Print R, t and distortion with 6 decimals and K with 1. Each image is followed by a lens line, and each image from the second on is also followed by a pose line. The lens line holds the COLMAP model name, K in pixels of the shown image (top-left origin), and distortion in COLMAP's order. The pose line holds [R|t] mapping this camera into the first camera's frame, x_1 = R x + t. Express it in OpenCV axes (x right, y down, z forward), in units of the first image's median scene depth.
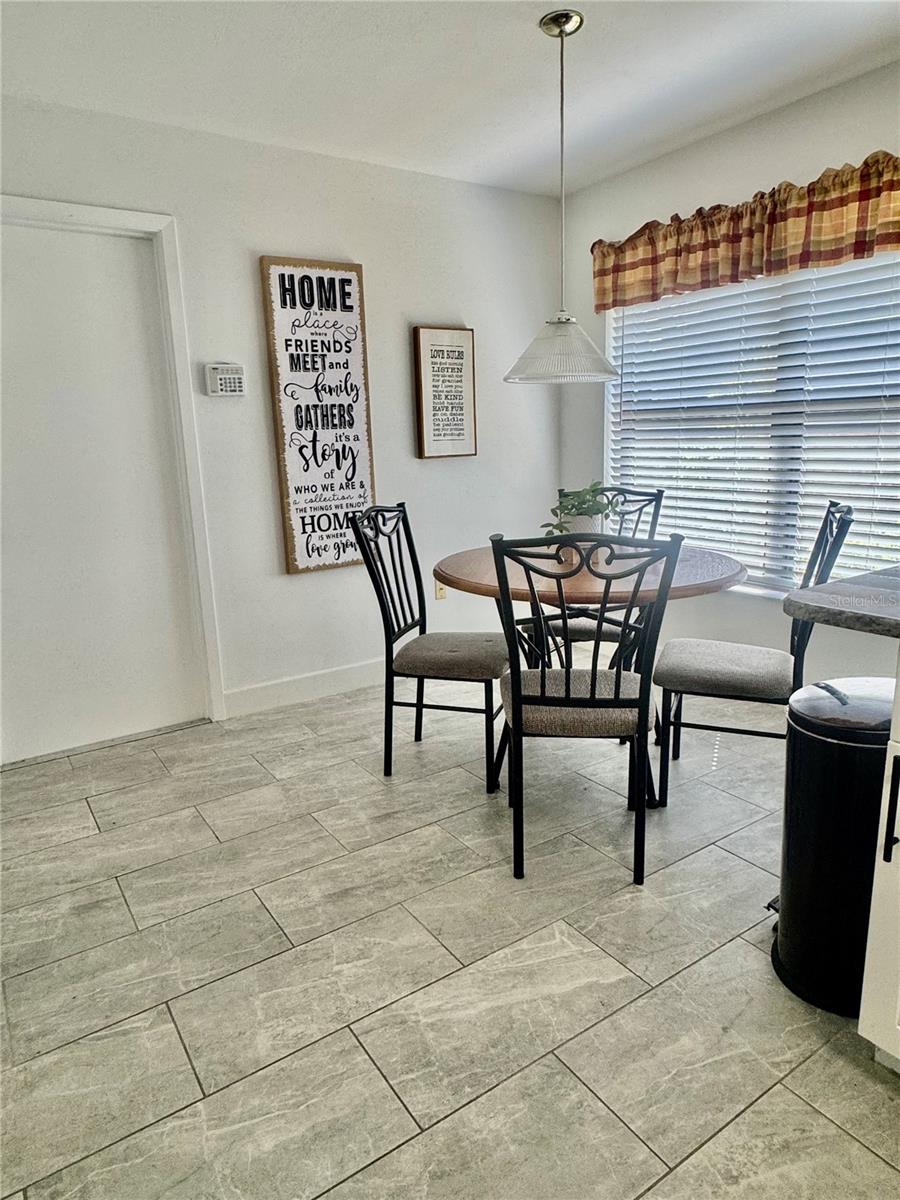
lens RADIAL K [[744.3, 0, 445.7], [0, 744.3, 605.6], [0, 0, 1]] dist [-0.019017, -0.000681]
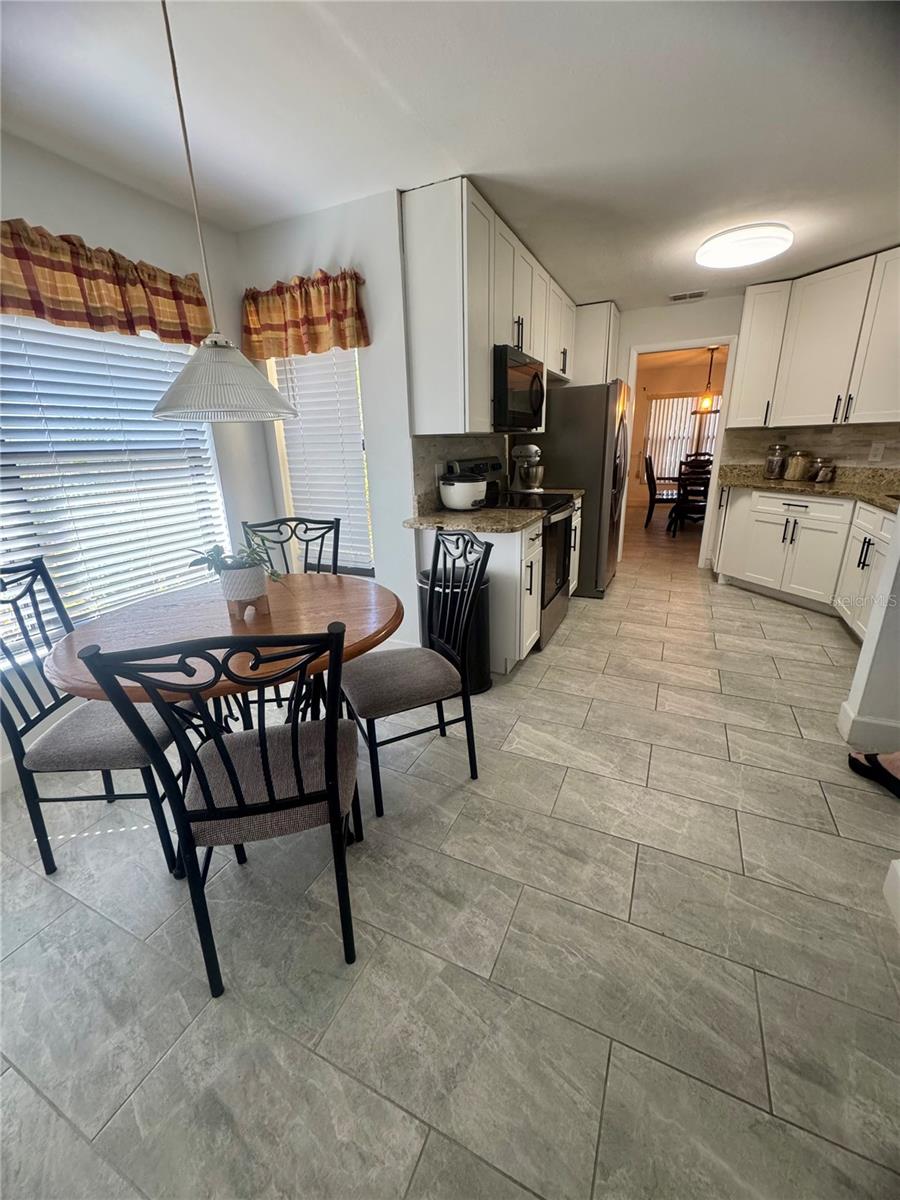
lens RADIAL K [[479.5, 0, 447.5], [0, 479.5, 600.9], [0, 0, 1]] dist [-0.001158, -0.000153]
pose [[-0.511610, -0.230968, 0.827592, -0.582337], [0.235771, 0.888483, 0.393713, -0.331509], [-0.826237, 0.396550, -0.400101, 1.305463]]
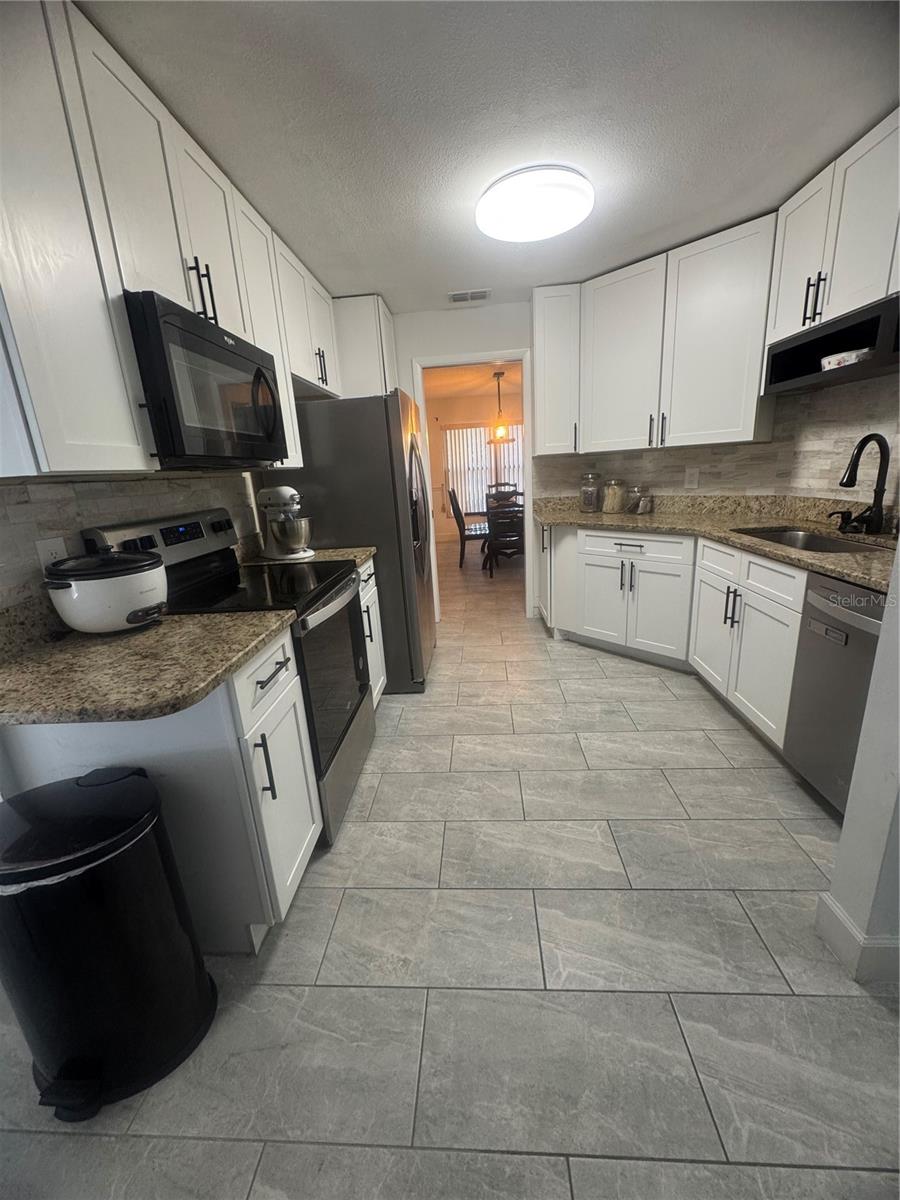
lens RADIAL K [[479.5, 0, 447.7], [0, 479.5, 599.0], [0, 0, 1]] dist [-0.001158, -0.000153]
pose [[-0.790914, -0.089487, 0.605349, -0.167439], [0.216528, 0.884323, 0.413630, -0.224344], [-0.572338, 0.458220, -0.680046, 0.789826]]
